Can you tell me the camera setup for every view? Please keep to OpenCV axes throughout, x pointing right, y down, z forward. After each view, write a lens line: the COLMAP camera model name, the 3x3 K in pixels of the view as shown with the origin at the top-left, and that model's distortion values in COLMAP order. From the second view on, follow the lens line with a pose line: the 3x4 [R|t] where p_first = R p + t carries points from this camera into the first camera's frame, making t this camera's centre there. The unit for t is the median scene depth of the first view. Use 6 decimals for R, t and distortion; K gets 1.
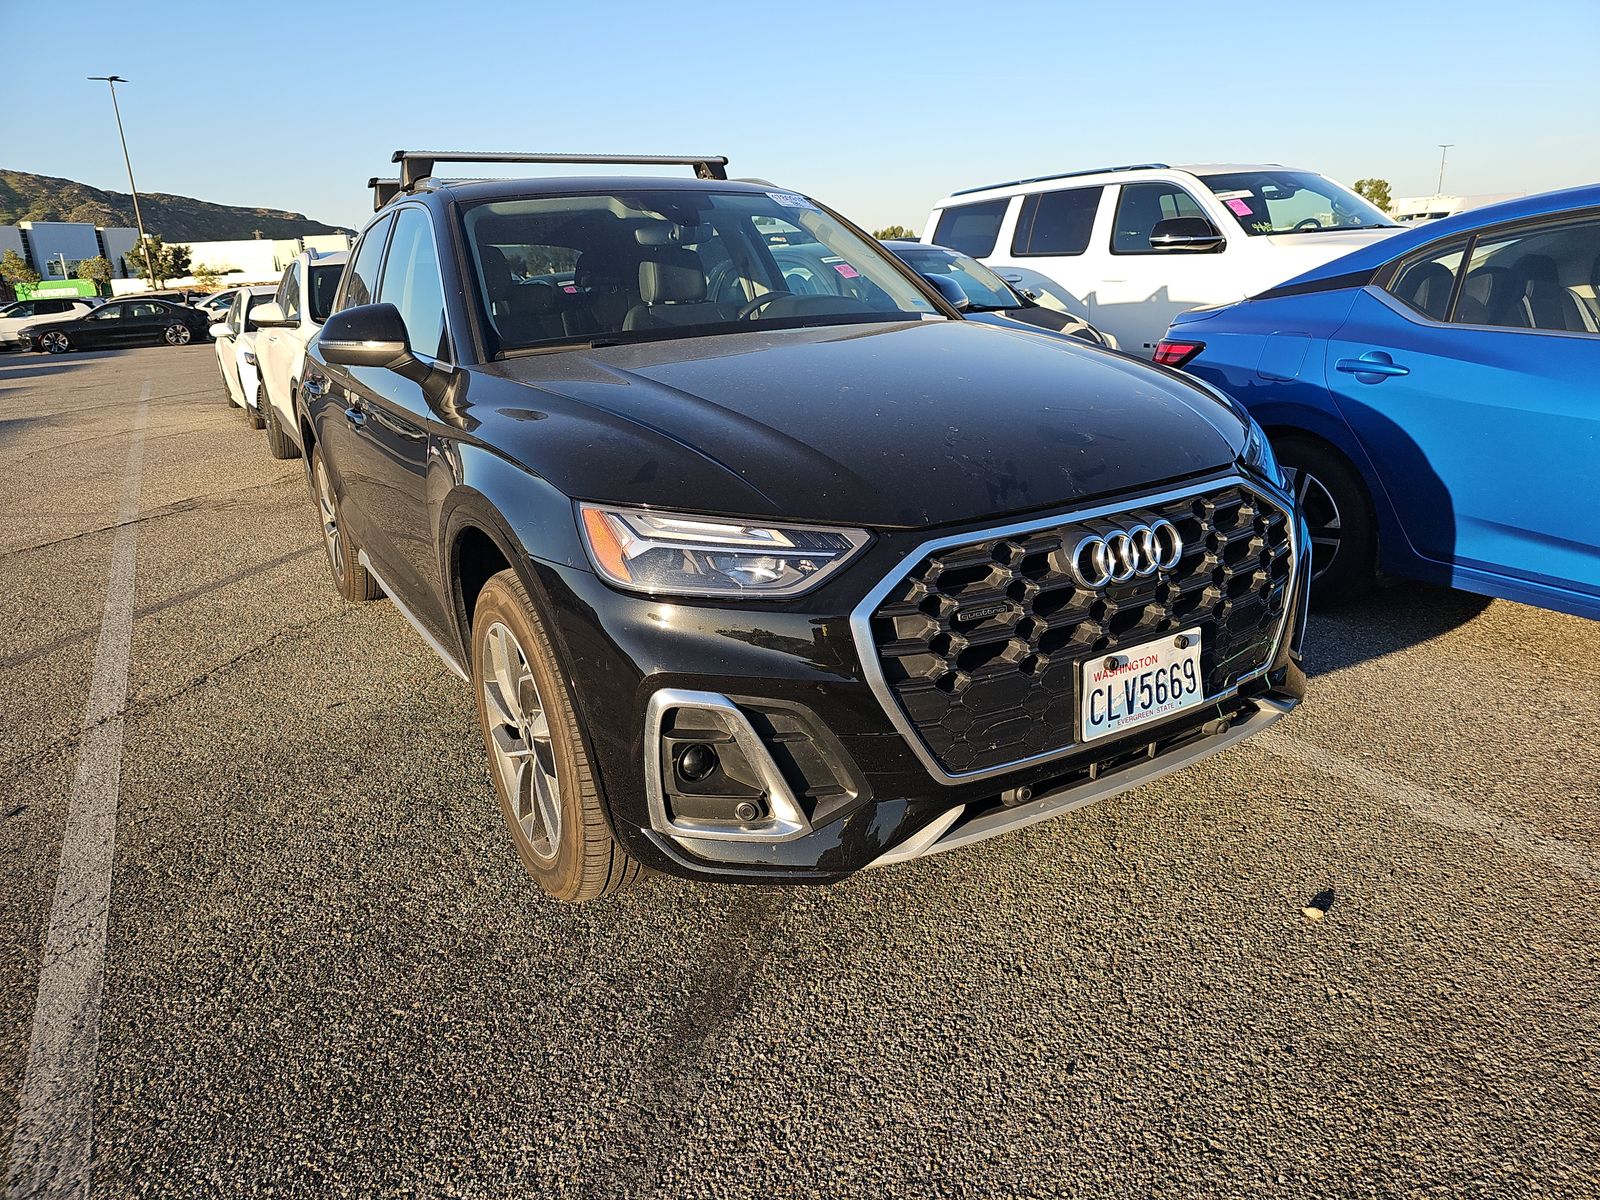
lens RADIAL K [[1083.5, 0, 806.5], [0, 1083.5, 604.9], [0, 0, 1]] dist [0.028651, -0.030811]
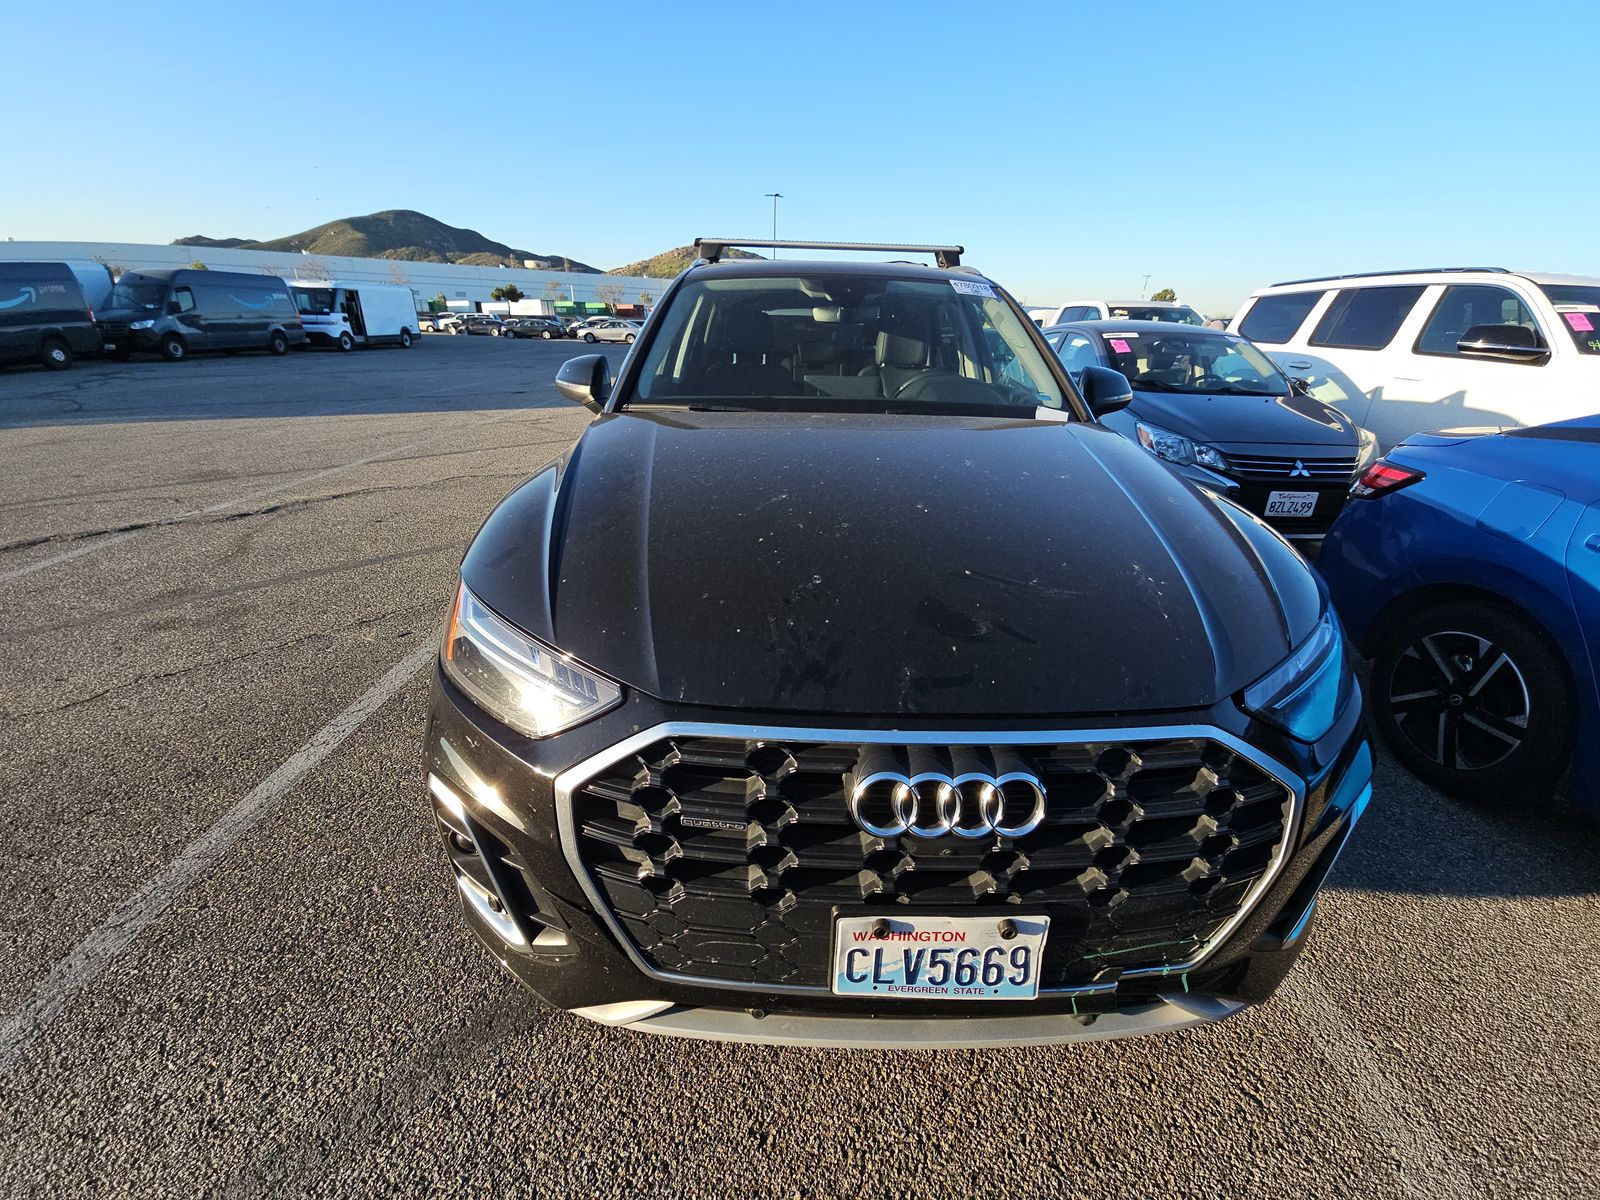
lens RADIAL K [[653.2, 0, 796.7], [0, 653.2, 597.7], [0, 0, 1]] dist [-0.008992, -0.000376]
pose [[0.858346, 0.259051, -0.442871, 0.353598], [-0.209246, 0.964876, 0.158840, -0.227857], [0.468463, -0.043671, 0.882403, 0.528682]]
